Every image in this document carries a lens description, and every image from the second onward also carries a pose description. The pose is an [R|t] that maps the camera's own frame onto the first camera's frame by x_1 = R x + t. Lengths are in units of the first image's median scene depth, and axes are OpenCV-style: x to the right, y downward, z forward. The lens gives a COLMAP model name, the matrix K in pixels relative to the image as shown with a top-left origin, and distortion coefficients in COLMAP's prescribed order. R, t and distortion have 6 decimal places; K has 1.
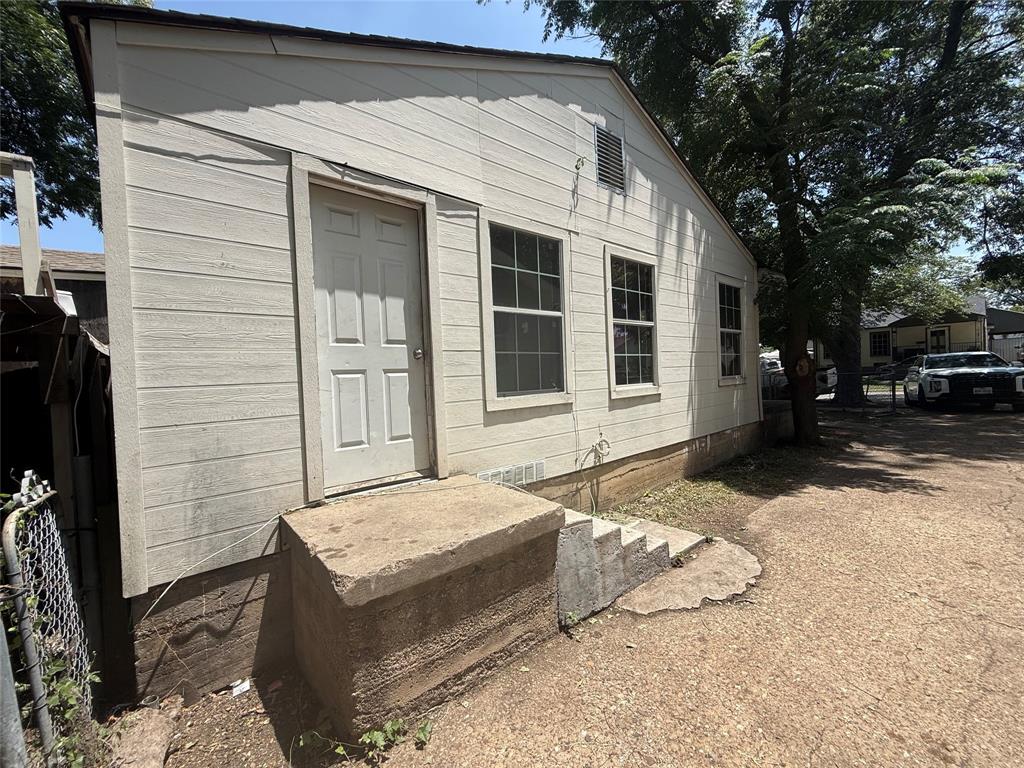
lens RADIAL K [[407.9, 0, 511.6], [0, 407.9, 385.2], [0, 0, 1]] dist [0.002030, -0.000309]
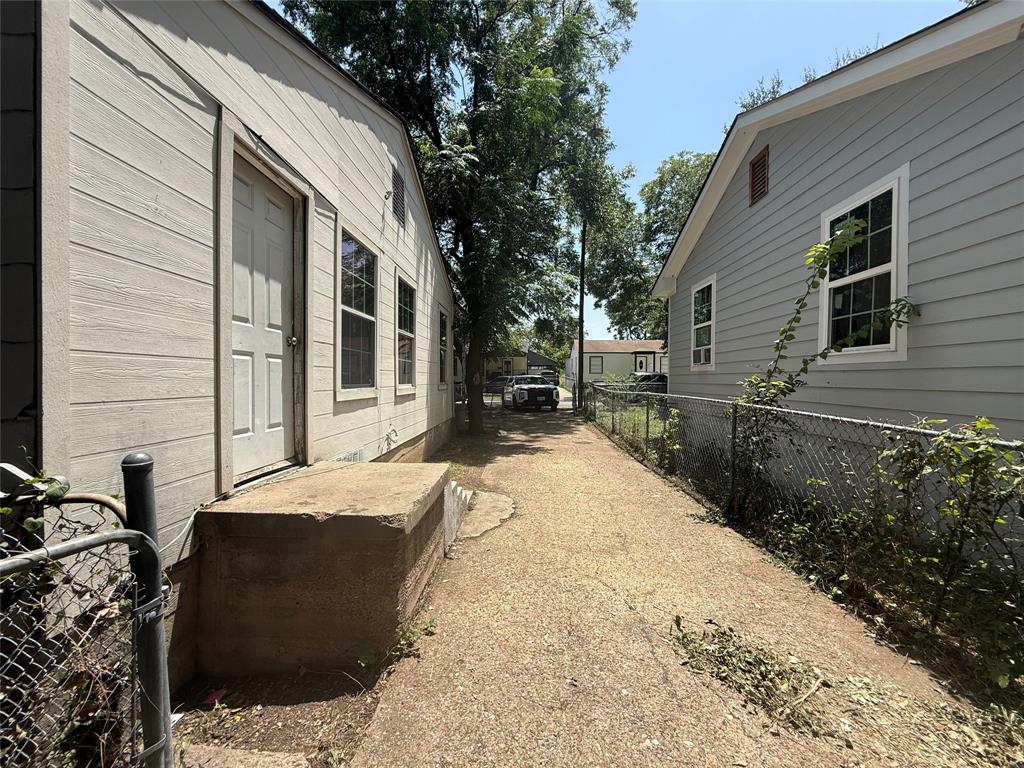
lens RADIAL K [[407.9, 0, 511.7], [0, 407.9, 386.7], [0, 0, 1]] dist [0.002030, -0.000309]
pose [[0.660560, 0.031462, 0.750114, -0.633729], [-0.013373, 0.999456, -0.030144, 0.058200], [-0.750654, 0.009881, 0.660622, -0.061030]]
